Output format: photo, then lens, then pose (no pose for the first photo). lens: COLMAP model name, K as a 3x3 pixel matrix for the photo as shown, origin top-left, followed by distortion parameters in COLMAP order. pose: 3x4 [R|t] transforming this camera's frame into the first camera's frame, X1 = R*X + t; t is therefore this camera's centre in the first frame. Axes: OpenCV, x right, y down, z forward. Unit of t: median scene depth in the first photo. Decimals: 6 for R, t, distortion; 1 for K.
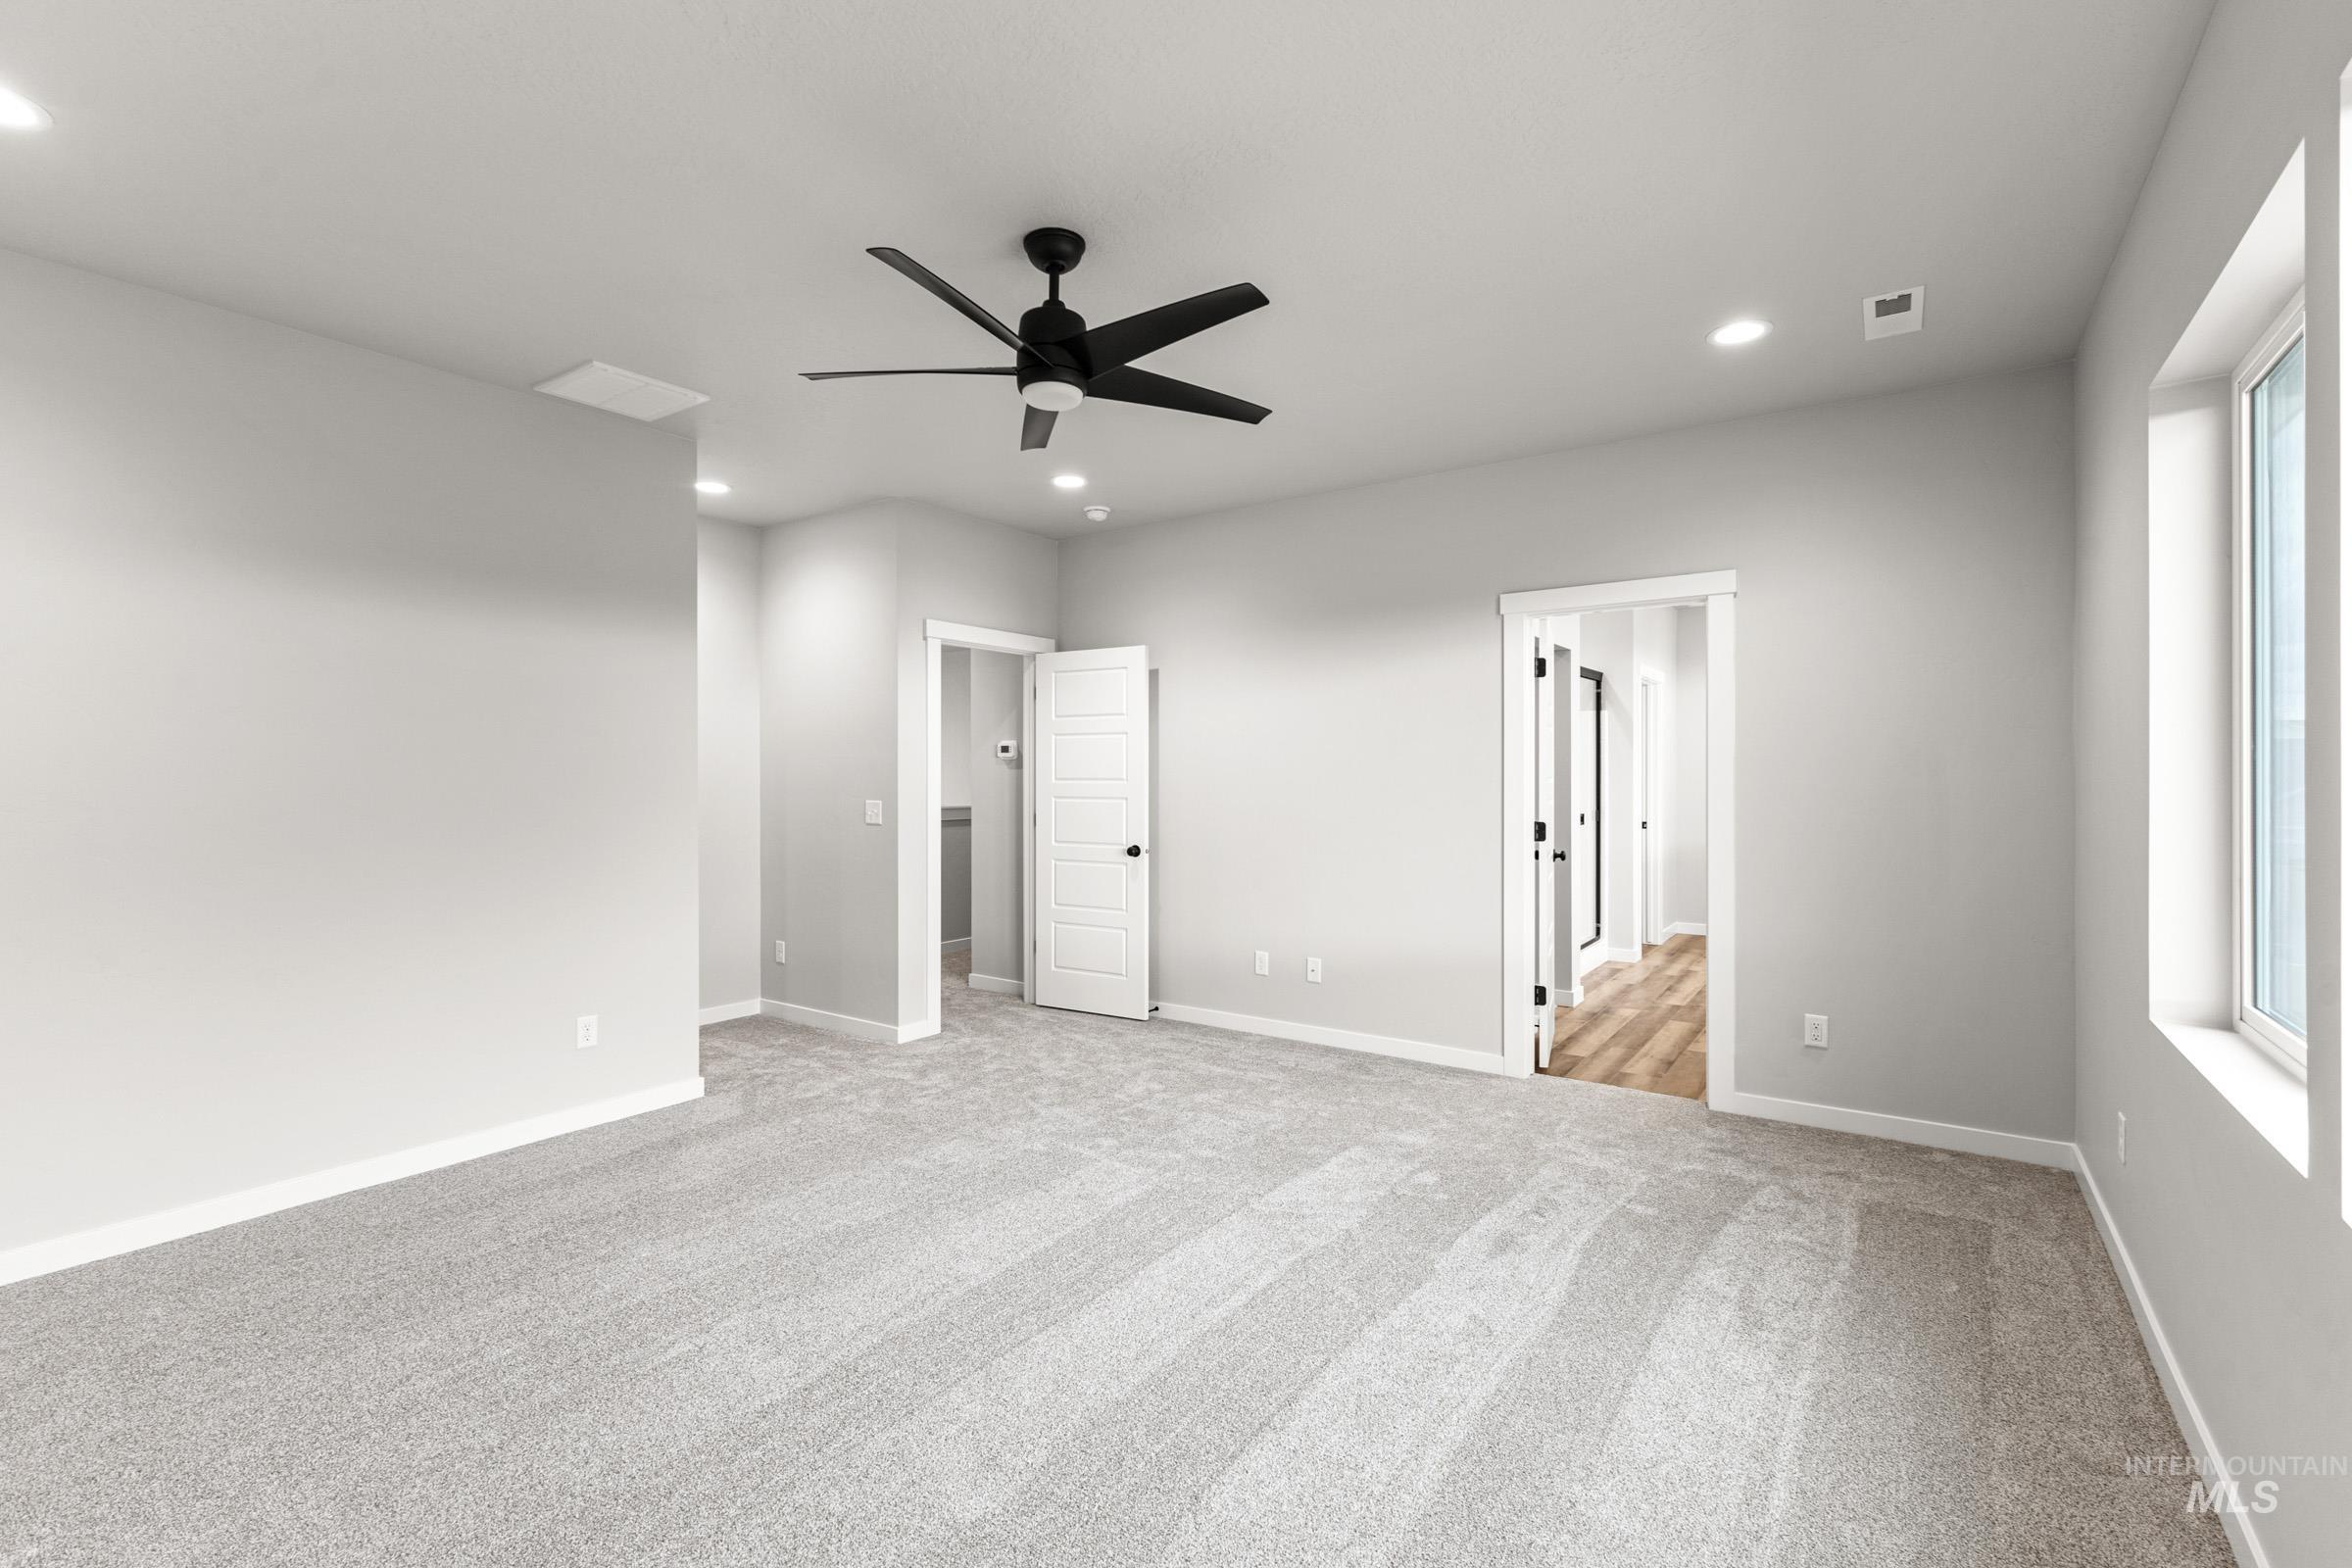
lens RADIAL K [[1009.3, 0, 1180.9], [0, 1009.3, 775.9], [0, 0, 1]] dist [0.011765, -0.005526]
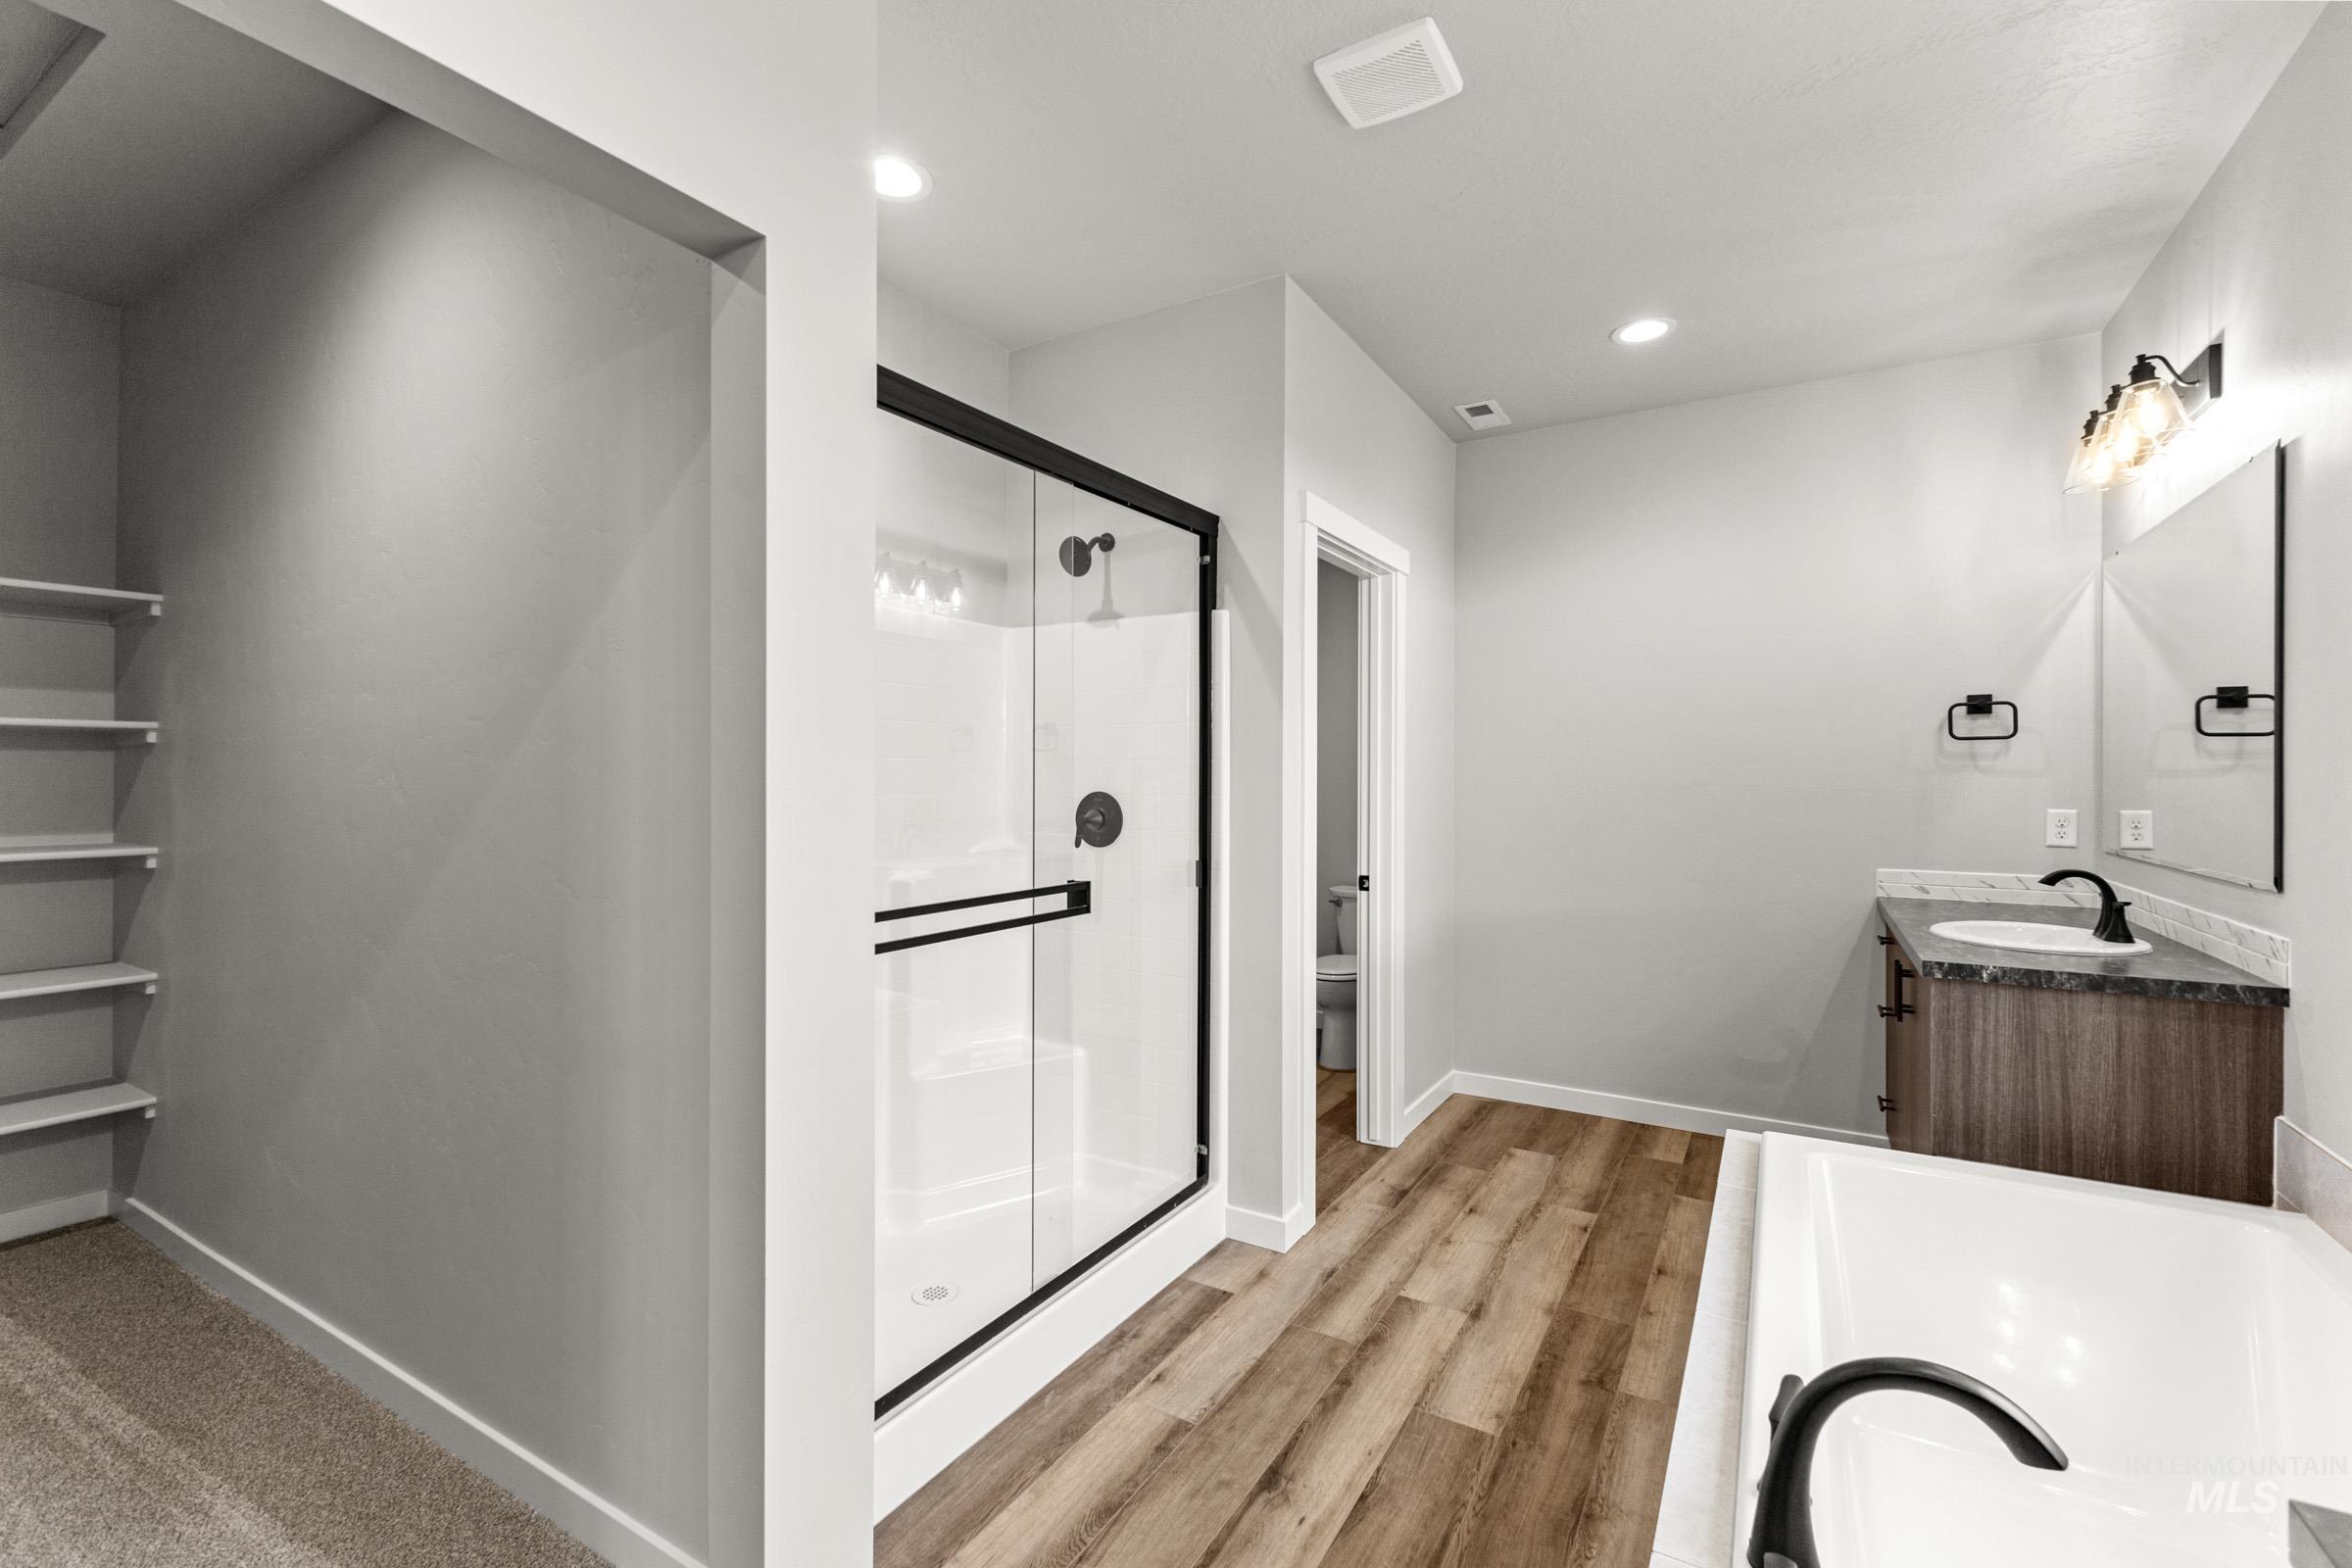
lens RADIAL K [[1009.3, 0, 1180.9], [0, 1009.3, 775.9], [0, 0, 1]] dist [0.011765, -0.005526]
pose [[0.997280, 0.006726, 0.073393, 0.373659], [-0.006723, 0.999977, -0.000287, 0.000685], [-0.073394, -0.000207, 0.997303, 0.604697]]
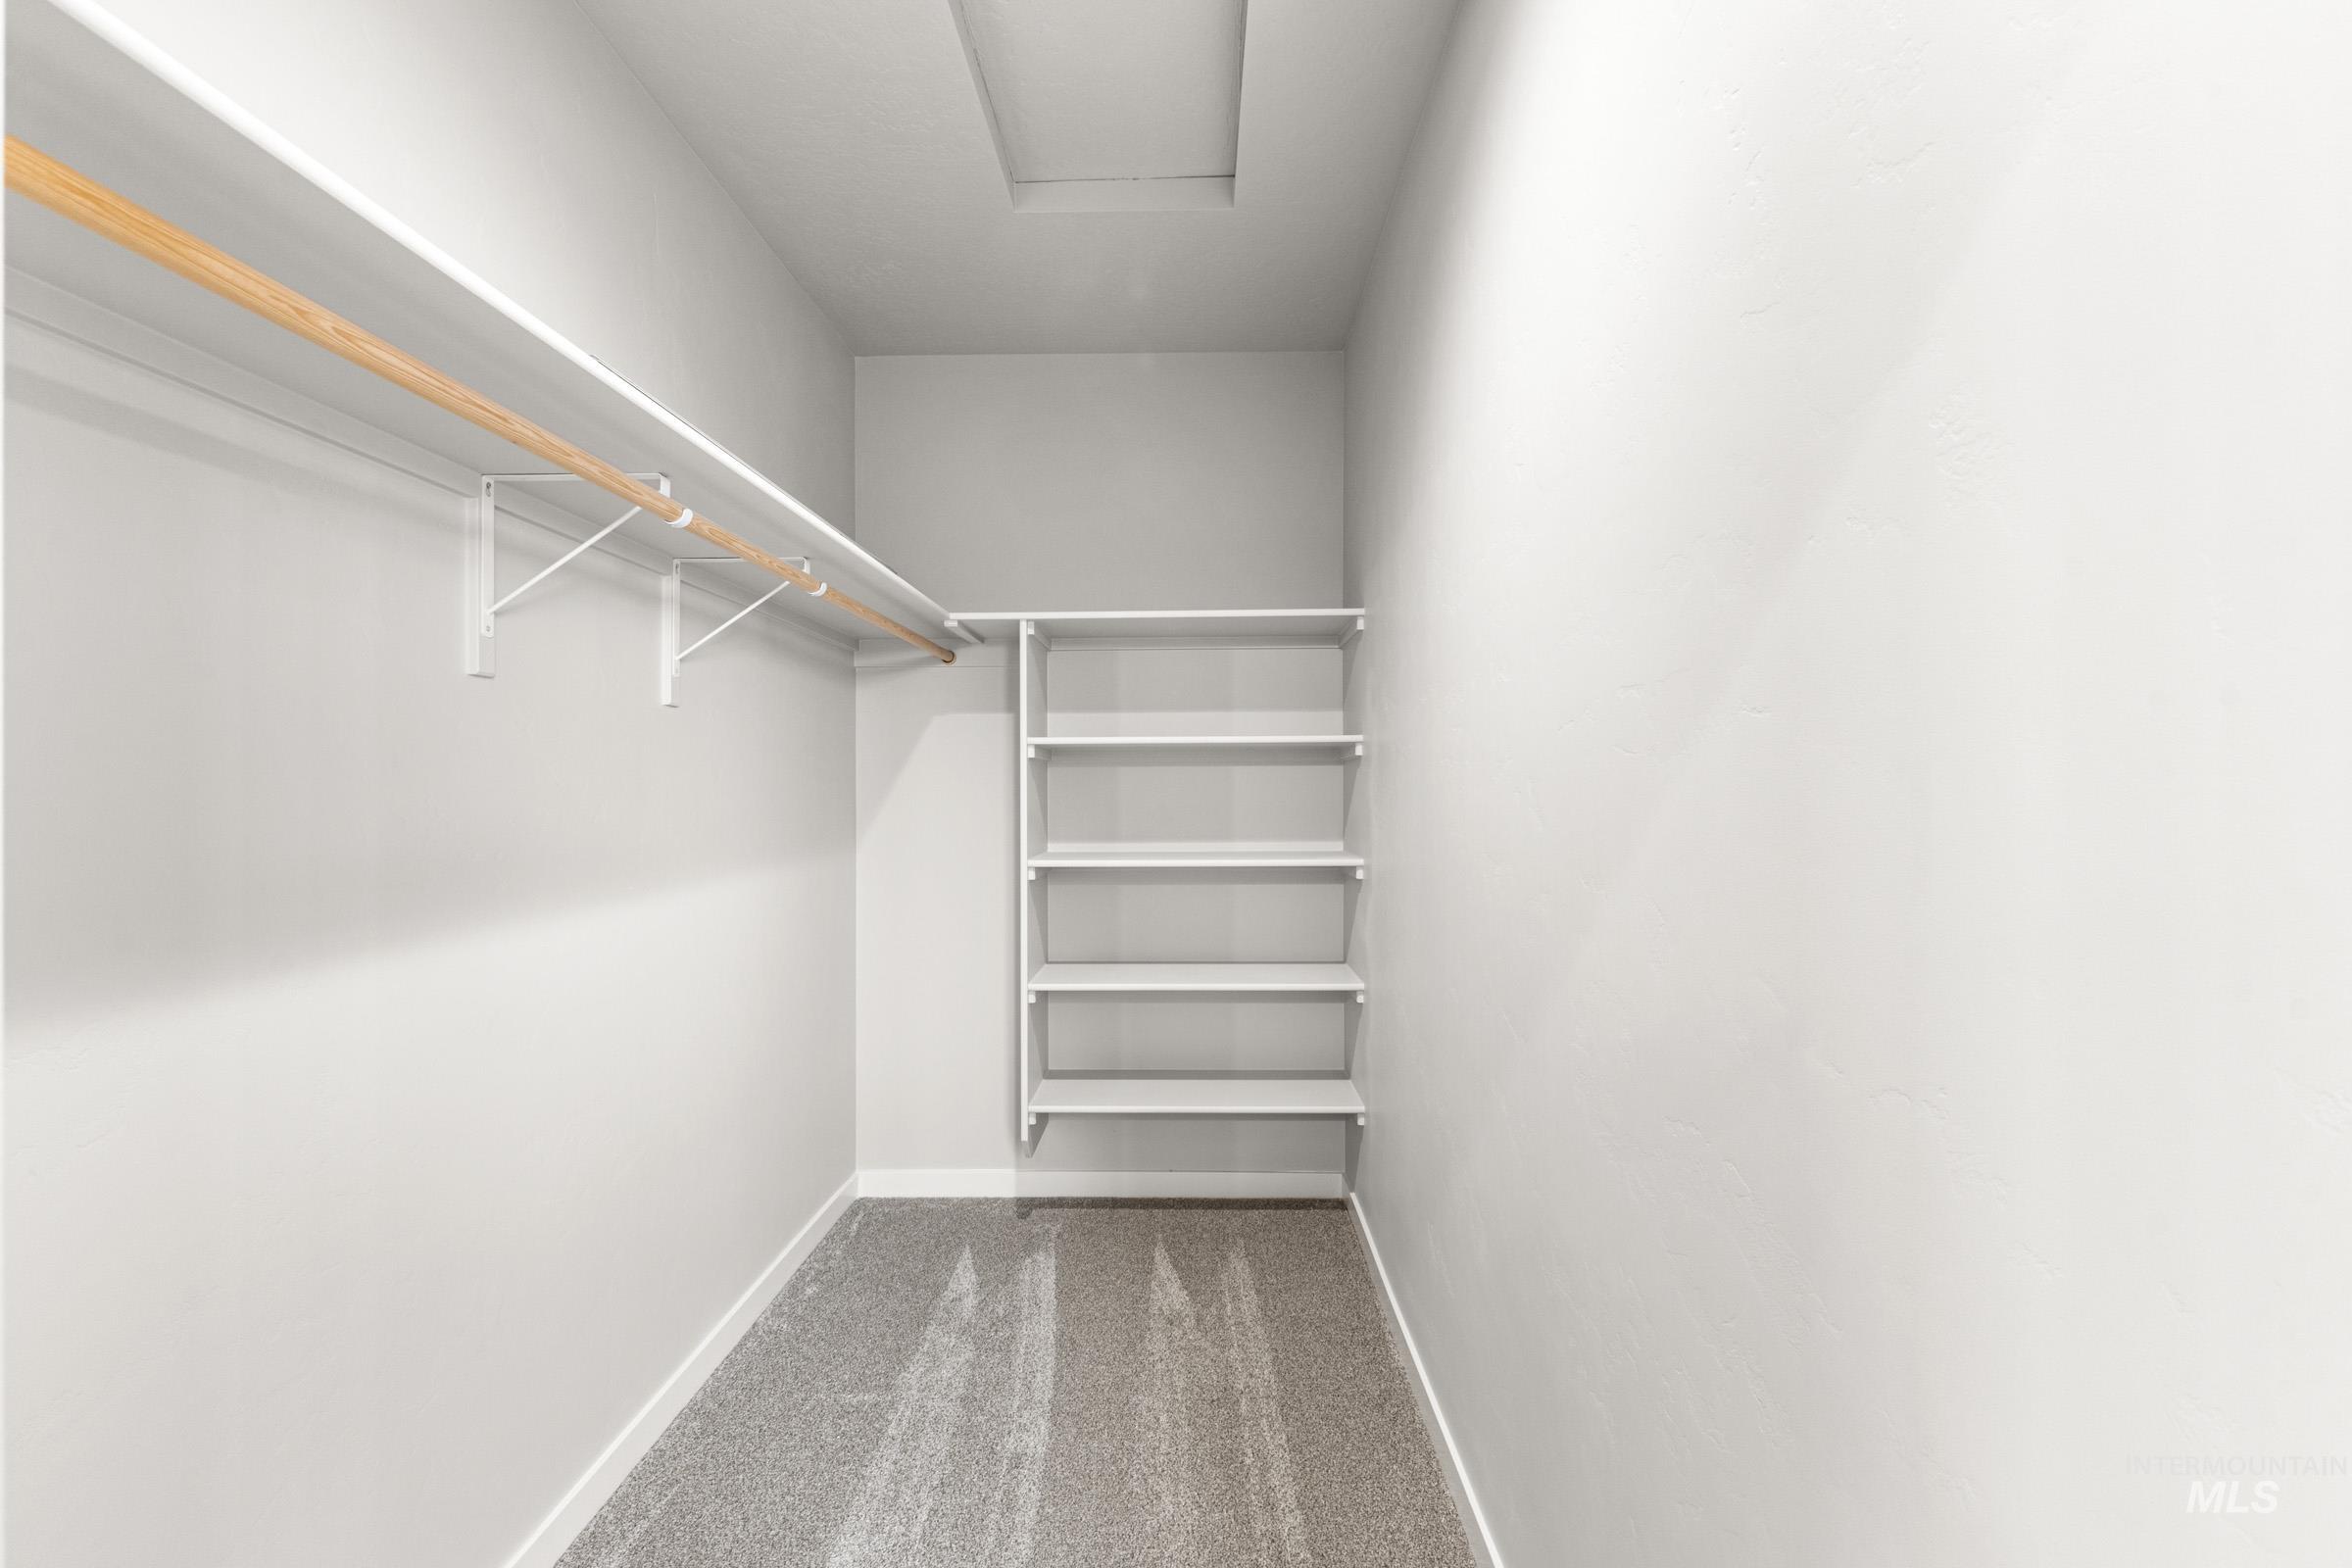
lens RADIAL K [[1009.3, 0, 1180.9], [0, 1009.3, 775.9], [0, 0, 1]] dist [0.011765, -0.005526]
pose [[0.560131, -0.005626, -0.828385, 0.294018], [0.001437, 0.999982, -0.005820, 0.000894], [0.828403, 0.002070, 0.560129, 0.746882]]
